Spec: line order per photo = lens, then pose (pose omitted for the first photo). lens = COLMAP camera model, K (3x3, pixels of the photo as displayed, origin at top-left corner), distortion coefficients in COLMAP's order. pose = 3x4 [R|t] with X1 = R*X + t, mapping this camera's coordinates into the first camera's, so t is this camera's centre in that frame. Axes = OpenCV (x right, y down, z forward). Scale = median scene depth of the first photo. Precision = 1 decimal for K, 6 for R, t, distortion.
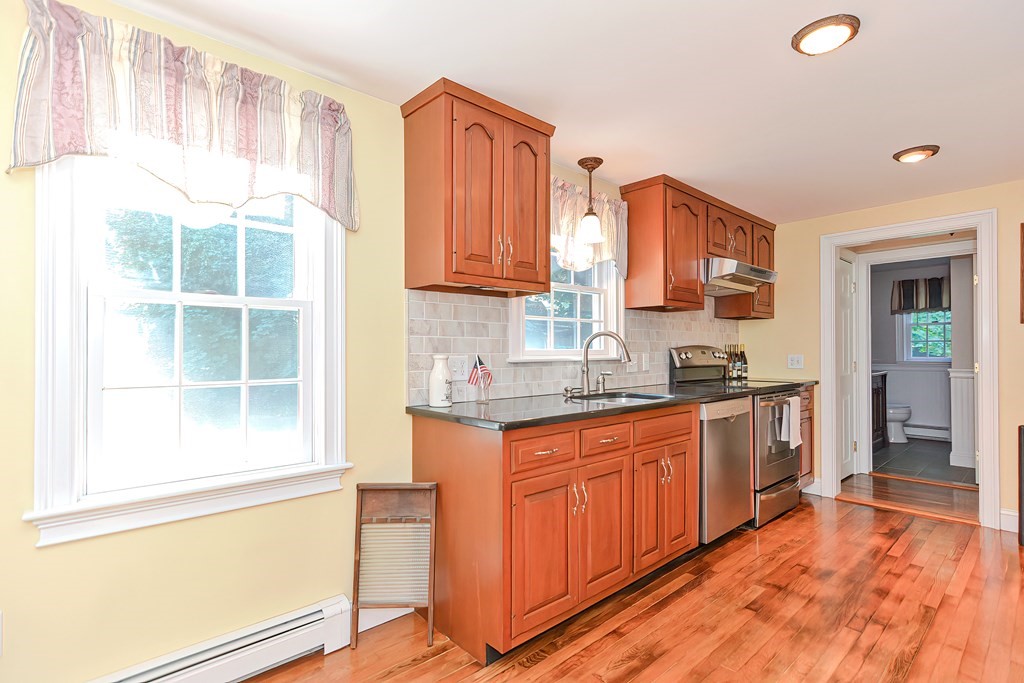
lens RADIAL K [[494.5, 0, 498.5], [0, 494.5, 346.2], [0, 0, 1]] dist [0.001510, 0.000510]
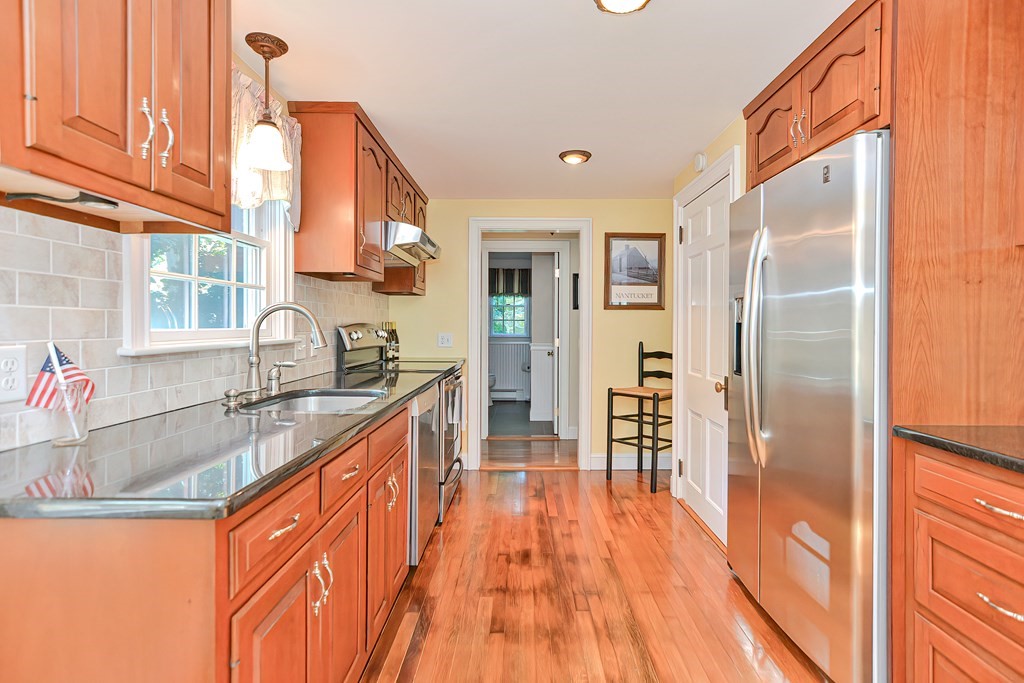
lens RADIAL K [[511.0, 0, 527.7], [0, 511.0, 328.0], [0, 0, 1]] dist [0.001190, 0.001013]
pose [[0.656803, 0.001544, 0.754060, -0.096454], [-0.012790, 0.999877, 0.009094, -0.006211], [-0.753953, -0.015617, 0.656742, 0.285002]]
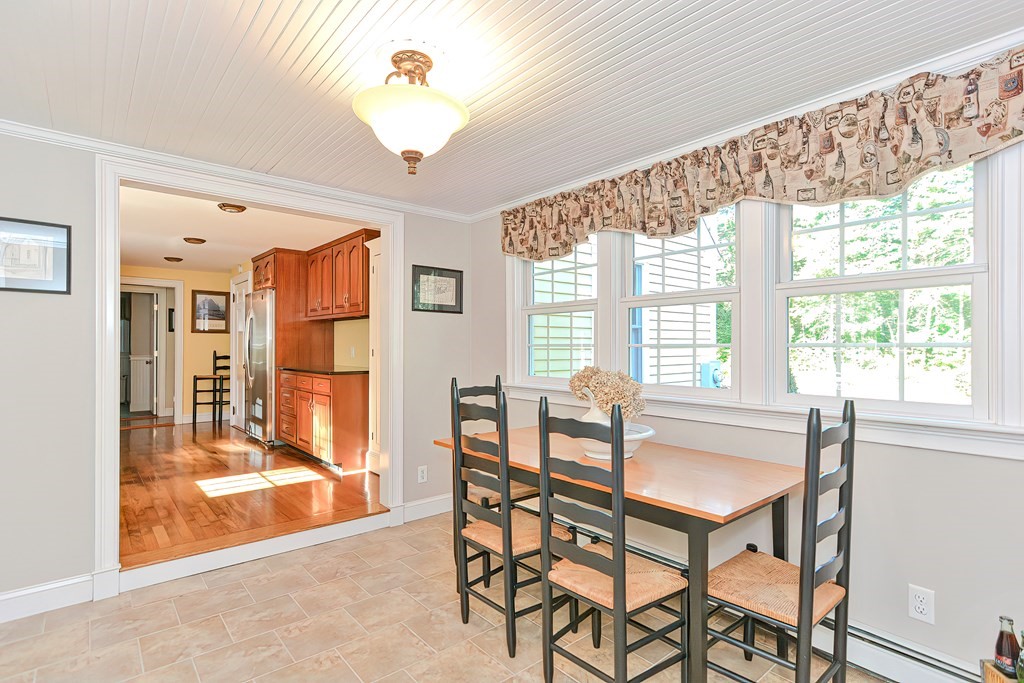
lens RADIAL K [[494.5, 0, 498.5], [0, 494.5, 346.2], [0, 0, 1]] dist [0.001510, 0.000510]
pose [[0.026232, 0.005526, 0.999641, -1.252919], [-0.012139, 0.999913, -0.005209, 0.012189], [-0.999582, -0.011998, 0.026297, -0.497522]]
